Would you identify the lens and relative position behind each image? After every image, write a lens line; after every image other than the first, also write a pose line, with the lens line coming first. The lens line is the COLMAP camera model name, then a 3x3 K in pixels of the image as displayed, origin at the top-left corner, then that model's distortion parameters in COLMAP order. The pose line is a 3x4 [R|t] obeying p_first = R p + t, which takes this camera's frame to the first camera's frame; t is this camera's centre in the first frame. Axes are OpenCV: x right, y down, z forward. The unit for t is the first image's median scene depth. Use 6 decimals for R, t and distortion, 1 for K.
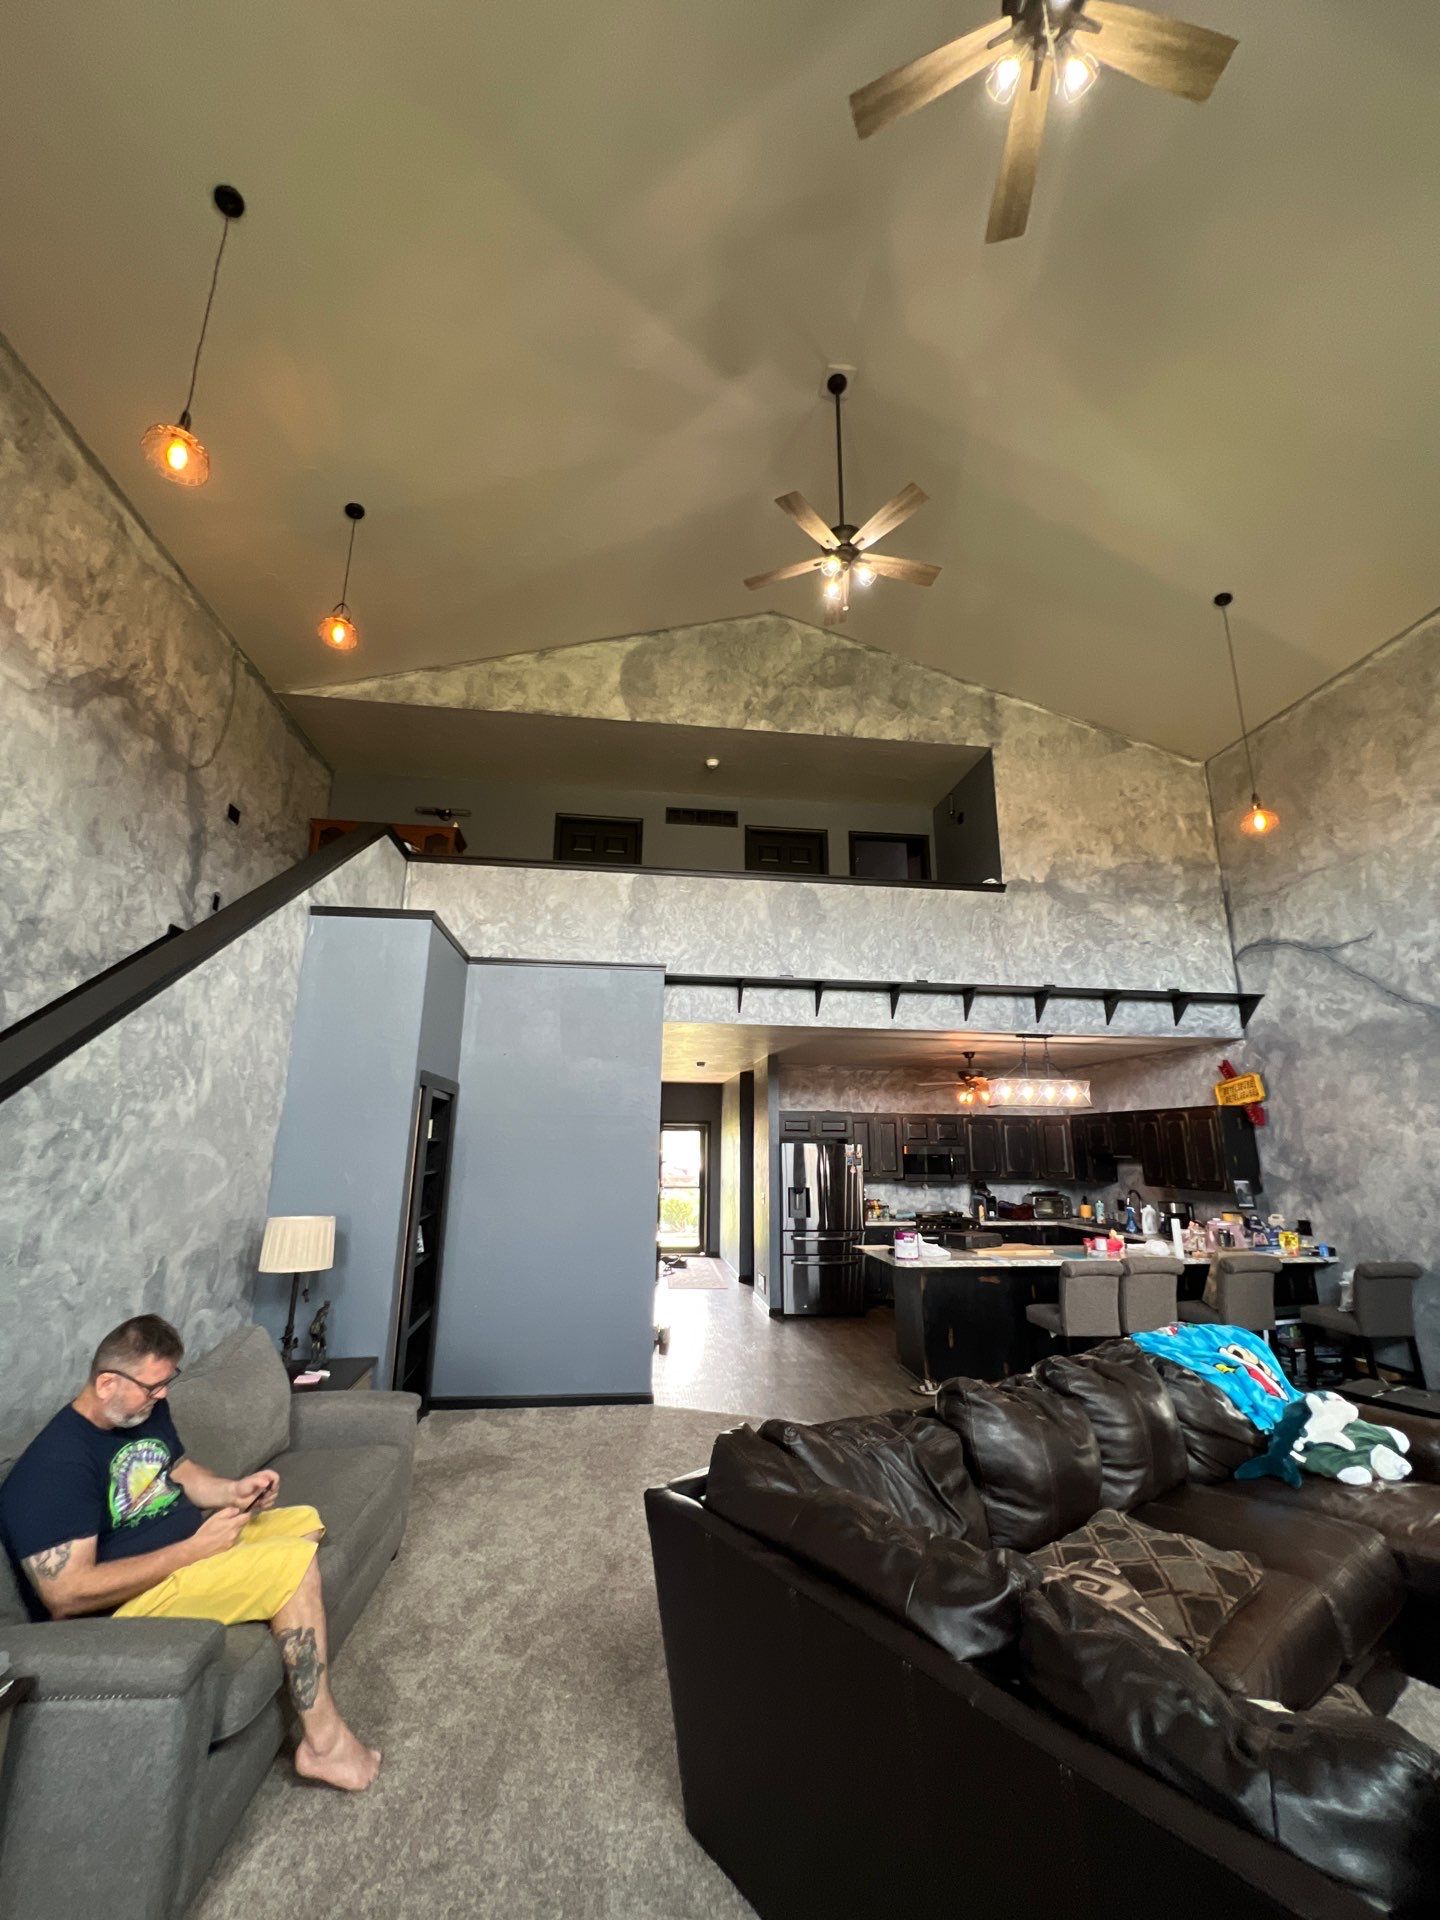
lens RADIAL K [[770.6, 0, 721.1], [0, 770.6, 957.9], [0, 0, 1]] dist [-0.001127, 0.000190]
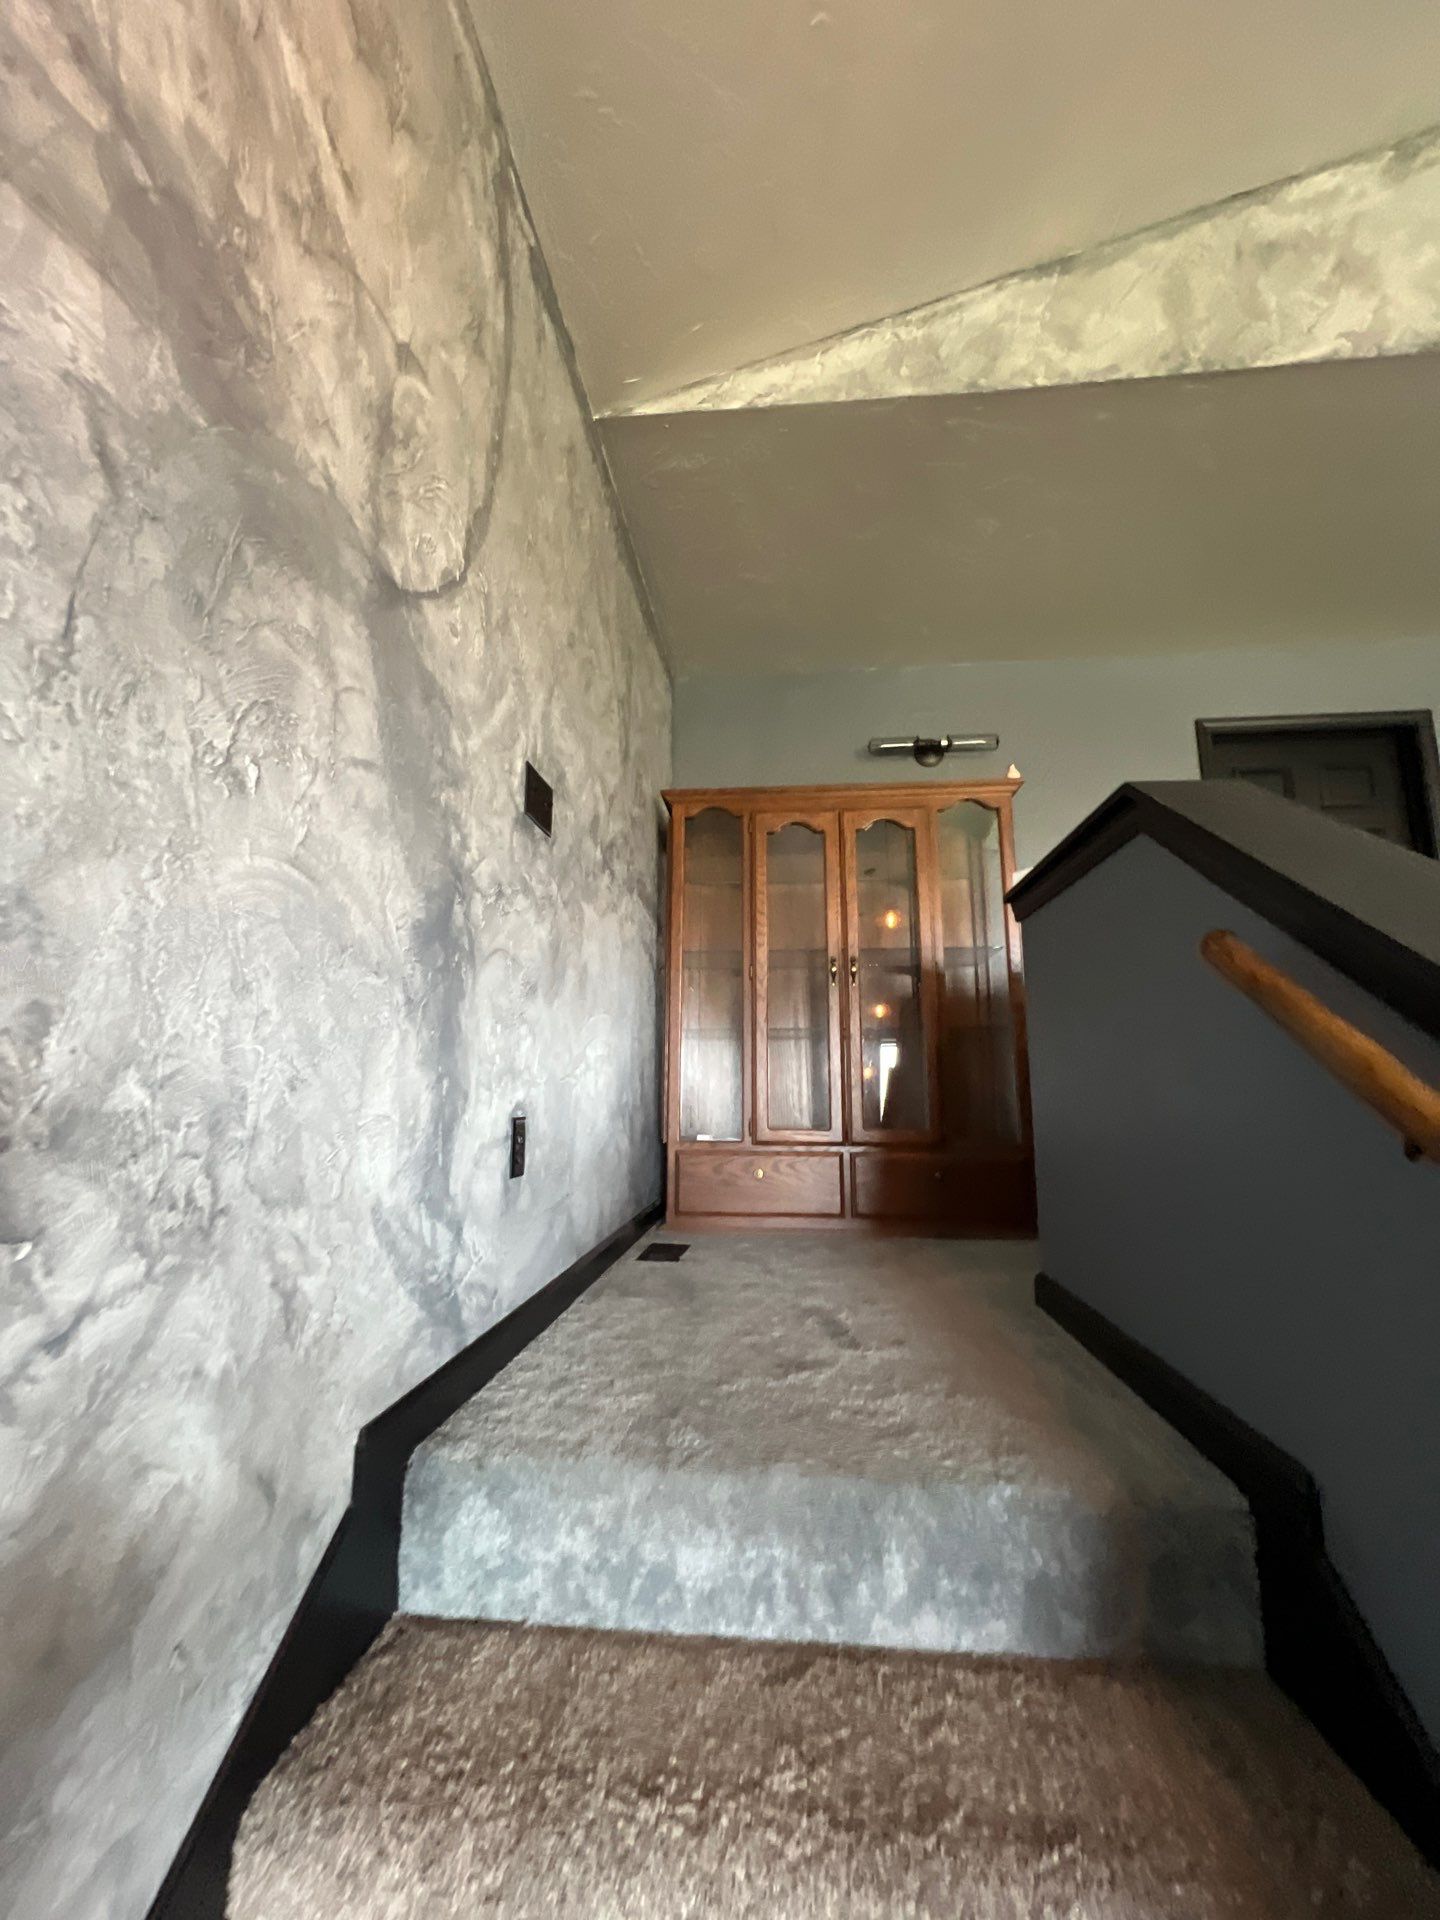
lens RADIAL K [[770.6, 0, 724.9], [0, 770.6, 957.5], [0, 0, 1]] dist [-0.001127, 0.000190]
pose [[0.975218, -0.046935, -0.216210, -0.516375], [0.062280, 0.995959, 0.064712, -0.145797], [0.212299, -0.076574, 0.974200, 0.747853]]
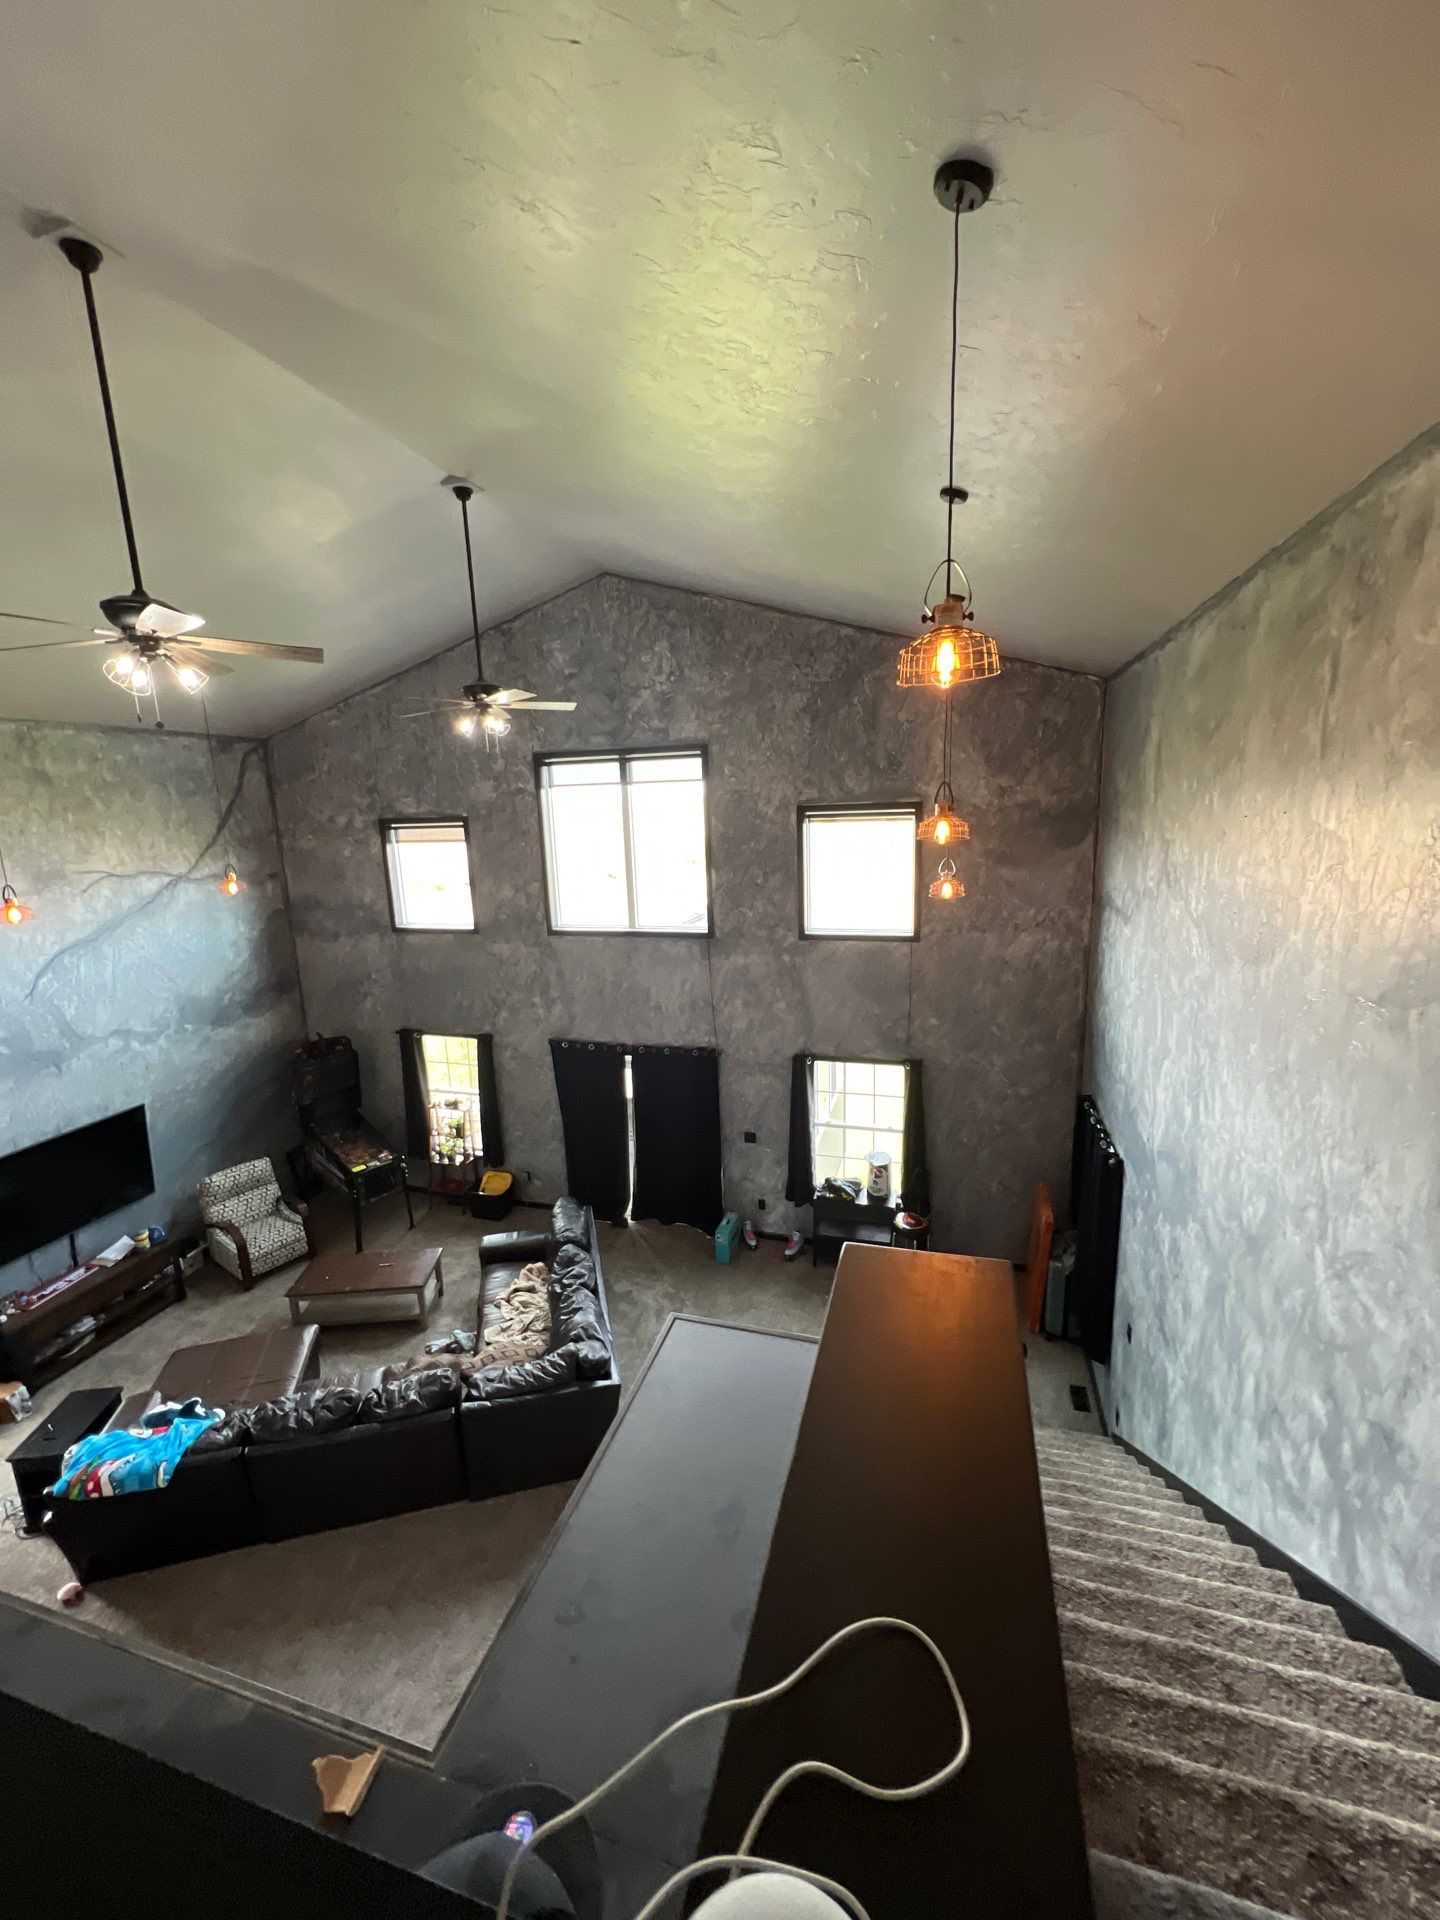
lens RADIAL K [[770.6, 0, 720.4], [0, 770.6, 961.3], [0, 0, 1]] dist [-0.001127, 0.000190]
pose [[-0.919312, -0.056313, 0.389480, -0.451740], [-0.066911, 0.997665, -0.013687, -0.224420], [-0.387799, -0.038643, -0.920933, 1.132286]]
